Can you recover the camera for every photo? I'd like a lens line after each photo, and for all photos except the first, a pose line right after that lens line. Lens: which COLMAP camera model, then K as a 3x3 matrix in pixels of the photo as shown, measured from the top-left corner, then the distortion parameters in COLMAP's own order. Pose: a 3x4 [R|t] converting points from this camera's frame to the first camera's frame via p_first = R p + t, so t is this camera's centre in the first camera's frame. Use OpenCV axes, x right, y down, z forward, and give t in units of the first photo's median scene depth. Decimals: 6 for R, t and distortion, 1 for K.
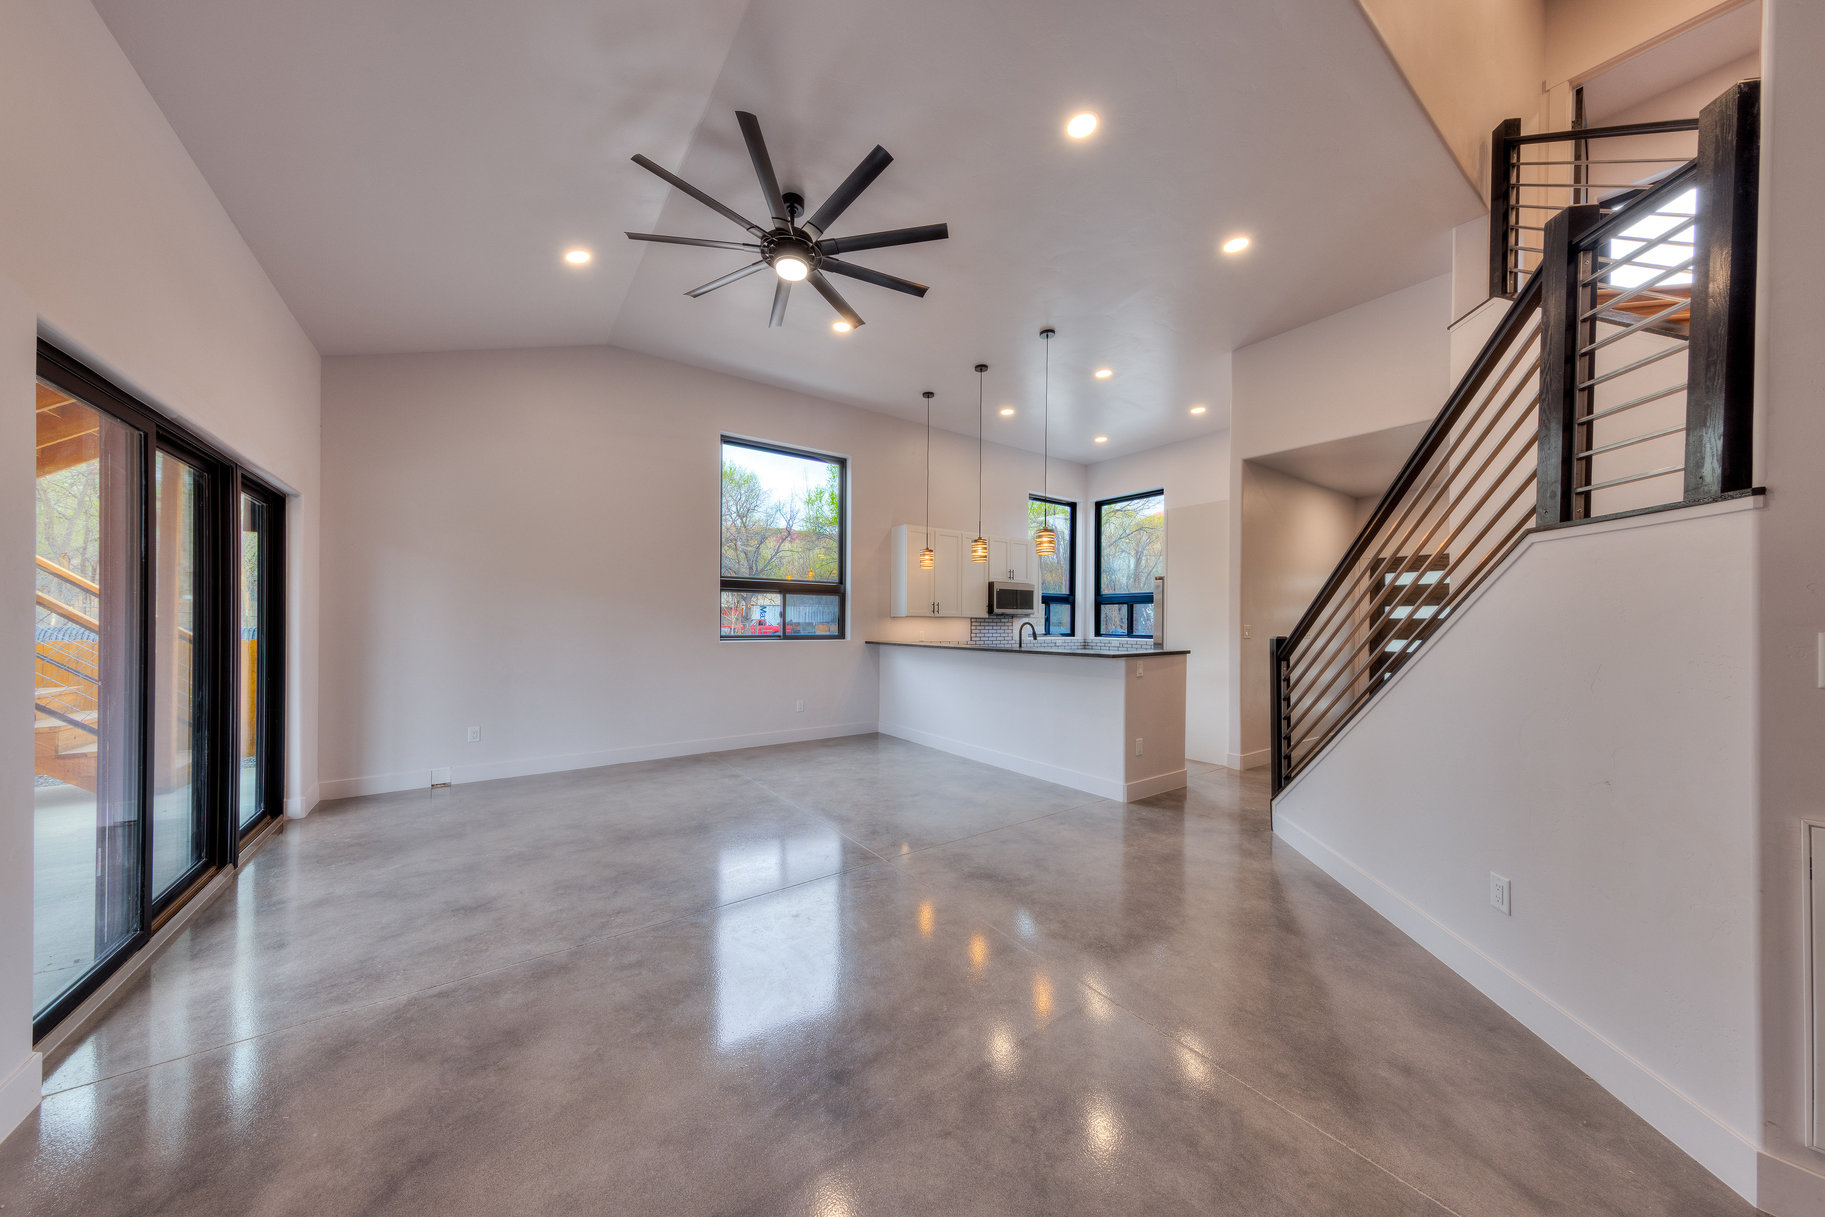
lens RADIAL K [[584.8, 0, 870.0], [0, 584.8, 622.6], [0, 0, 1]] dist [-0.000043, -0.000018]
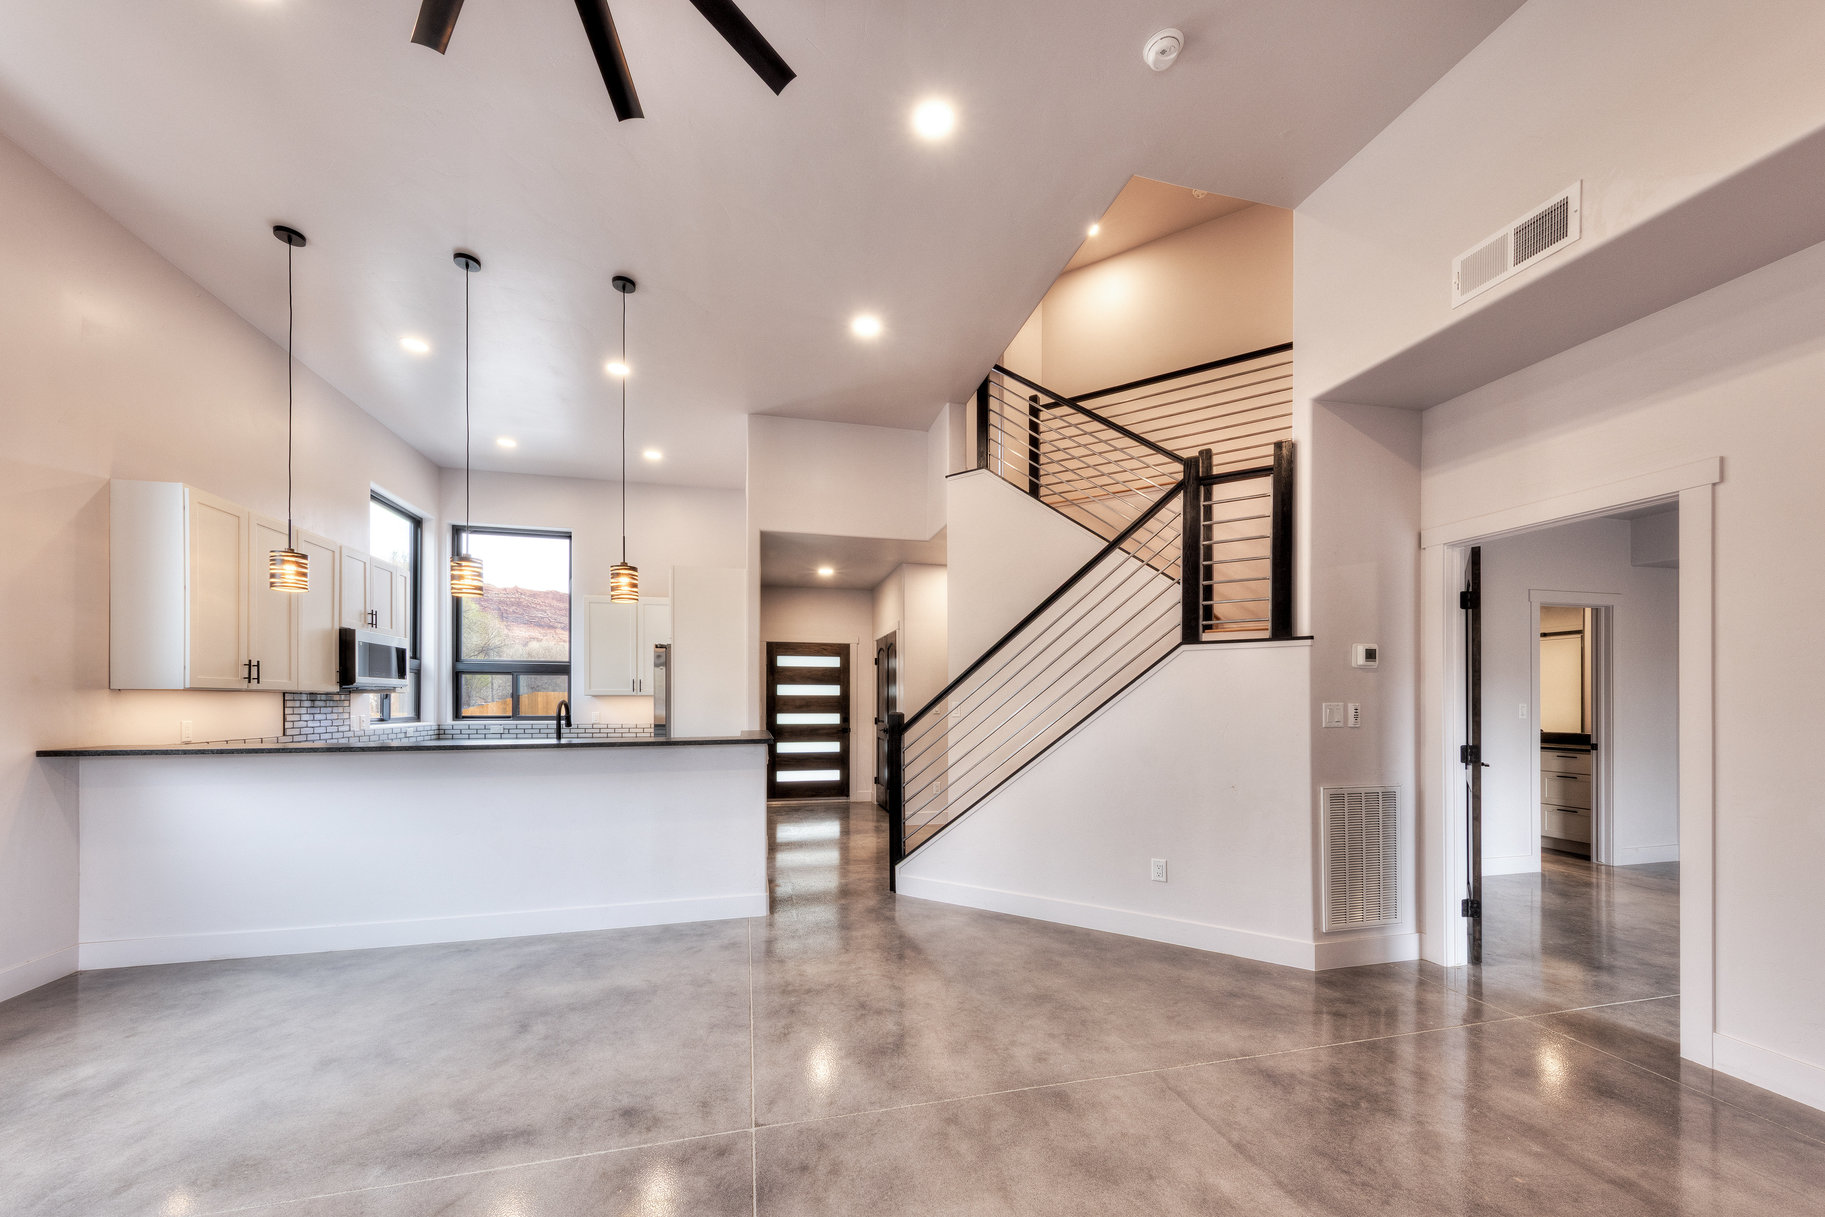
lens RADIAL K [[670.0, 0, 912.9], [0, 670.0, 702.8], [0, 0, 1]] dist [0.000826, 0.000016]
pose [[0.325027, -0.008688, 0.945665, -0.228302], [0.003170, 0.999962, 0.008098, -0.001912], [-0.945699, 0.000366, 0.325043, 0.281302]]
